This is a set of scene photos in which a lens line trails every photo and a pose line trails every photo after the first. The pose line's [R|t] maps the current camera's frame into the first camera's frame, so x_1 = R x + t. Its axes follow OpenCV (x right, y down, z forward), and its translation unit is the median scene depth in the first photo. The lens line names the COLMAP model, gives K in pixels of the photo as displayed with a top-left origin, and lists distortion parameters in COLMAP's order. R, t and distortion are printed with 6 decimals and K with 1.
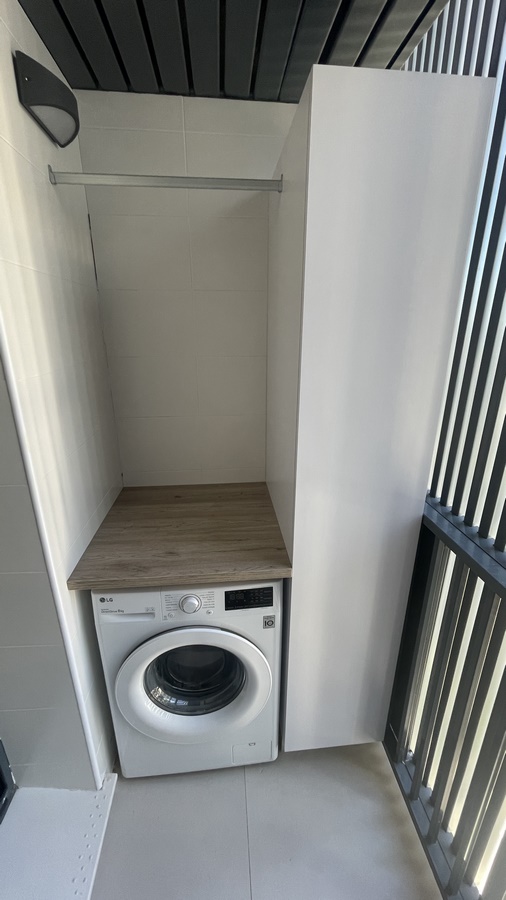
lens RADIAL K [[357.5, 0, 252.1], [0, 357.5, 445.9], [0, 0, 1]] dist [-0.015409, 0.001033]
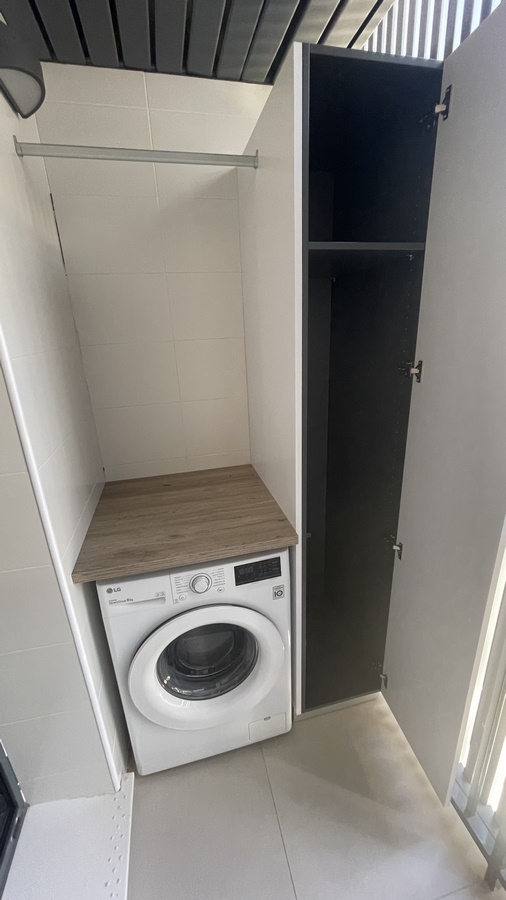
lens RADIAL K [[357.5, 0, 248.5], [0, 357.5, 449.1], [0, 0, 1]] dist [-0.015409, 0.001033]
pose [[0.989162, -0.084871, 0.119818, -0.120575], [0.084545, 0.996389, 0.007809, 0.069767], [-0.120048, 0.002406, 0.992765, -0.001128]]
